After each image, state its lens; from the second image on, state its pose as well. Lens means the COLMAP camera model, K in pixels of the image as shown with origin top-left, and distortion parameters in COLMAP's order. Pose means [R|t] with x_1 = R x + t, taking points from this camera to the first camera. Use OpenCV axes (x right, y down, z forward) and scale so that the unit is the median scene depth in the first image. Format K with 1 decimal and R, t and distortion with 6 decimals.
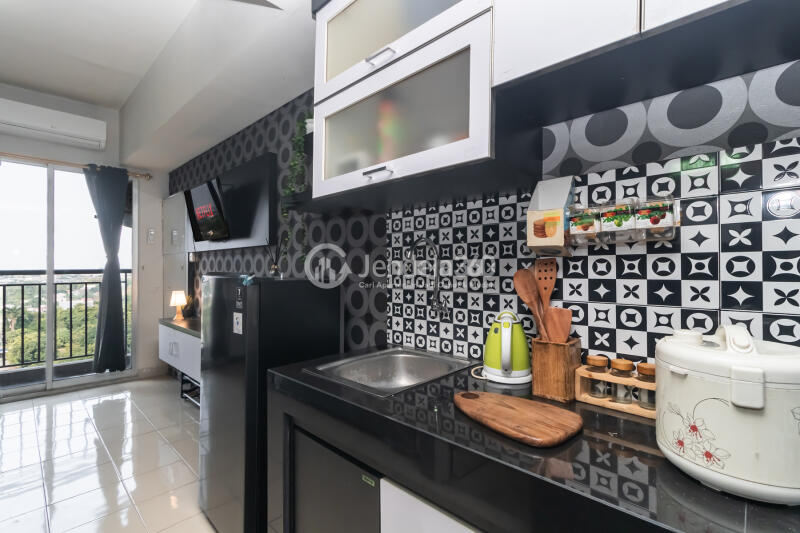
lens RADIAL K [[367.9, 0, 399.9], [0, 367.9, 266.2], [0, 0, 1]] dist [0.001955, 0.000152]
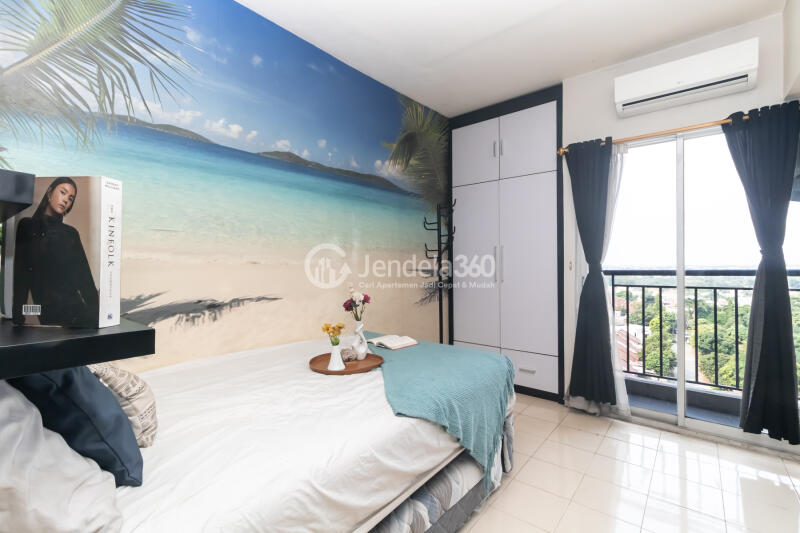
lens RADIAL K [[354.8, 0, 400.1], [0, 354.8, 262.8], [0, 0, 1]] dist [0.016061, 0.000180]
pose [[0.070106, -0.003857, -0.997532, -0.219384], [0.009551, 0.999949, -0.003195, -0.008668], [0.997494, -0.009303, 0.070139, 0.336288]]
